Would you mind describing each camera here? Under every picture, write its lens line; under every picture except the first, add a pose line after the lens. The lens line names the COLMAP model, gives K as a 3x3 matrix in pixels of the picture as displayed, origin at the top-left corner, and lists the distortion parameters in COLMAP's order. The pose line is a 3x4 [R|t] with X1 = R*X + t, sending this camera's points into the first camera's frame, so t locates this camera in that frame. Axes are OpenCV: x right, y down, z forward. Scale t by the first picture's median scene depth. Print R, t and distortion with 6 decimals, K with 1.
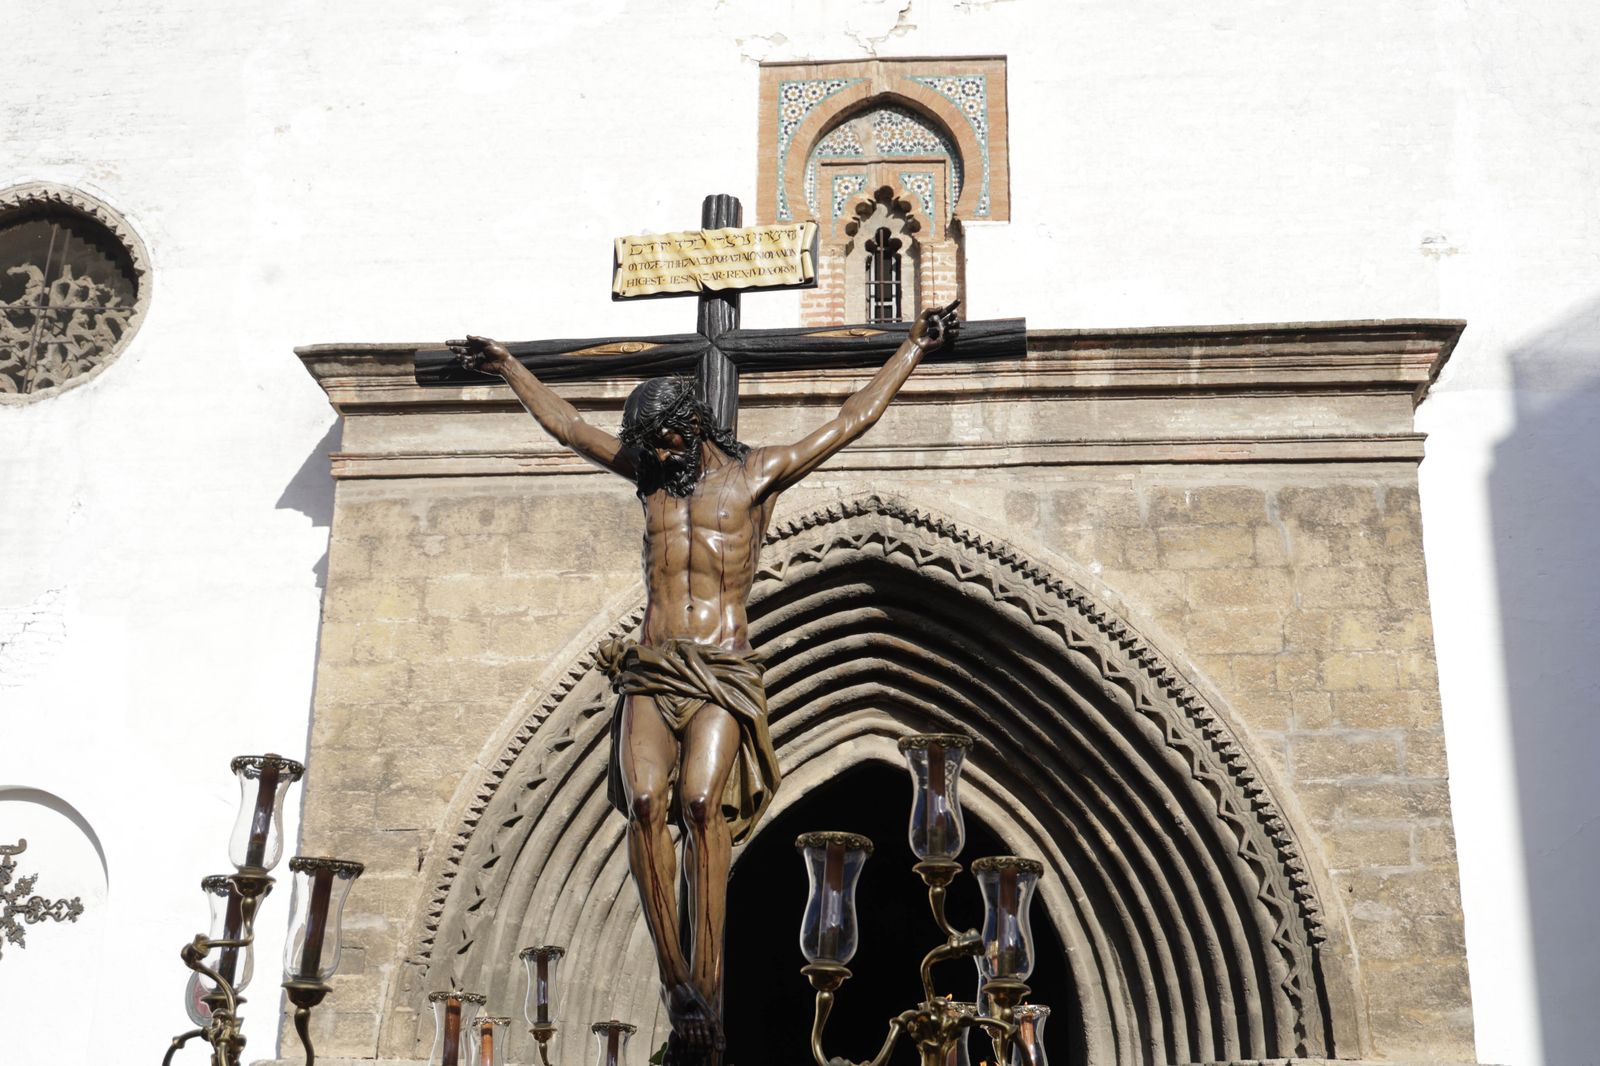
lens RADIAL K [[1945.2, 0, 800.0], [0, 1945.2, 533.0], [0, 0, 1]] dist [0.085554, -0.008233]
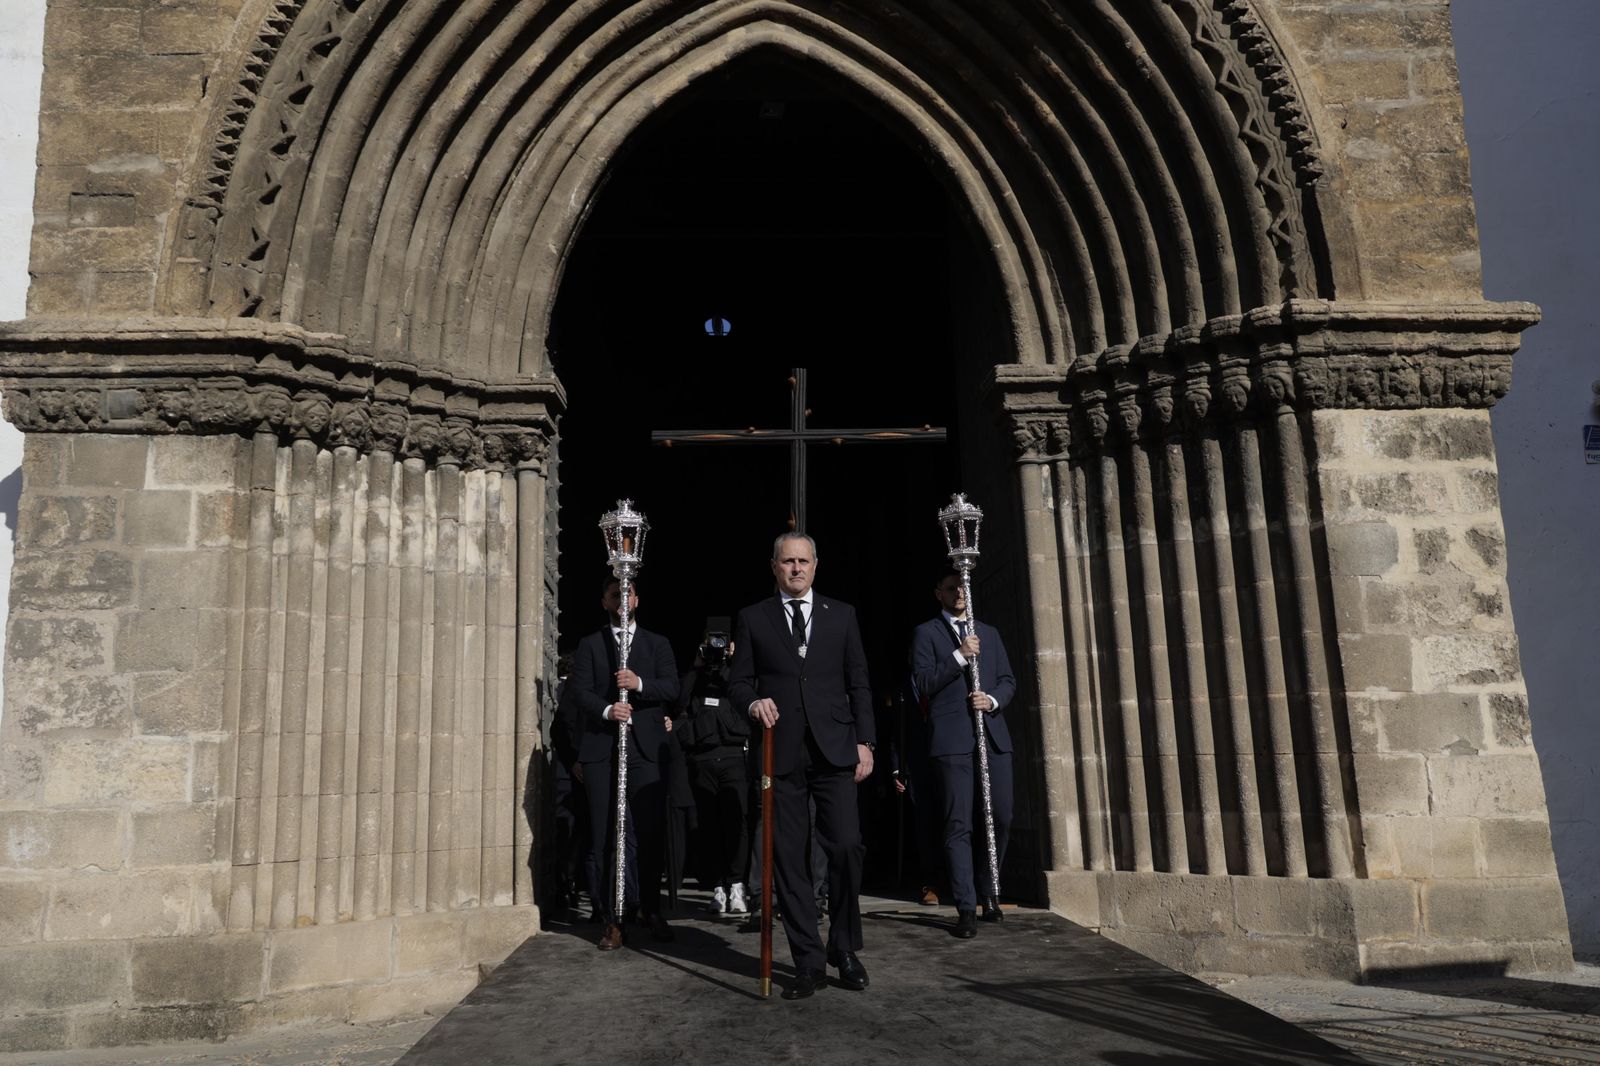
lens RADIAL K [[1214.5, 0, 772.2], [0, 1214.5, 524.2], [0, 0, 1]] dist [0.026287, 0.037018]
pose [[0.992815, -0.020186, 0.117943, -0.032197], [0.005248, 0.992066, 0.125612, 0.282088], [-0.119543, -0.124091, 0.985044, 0.477065]]
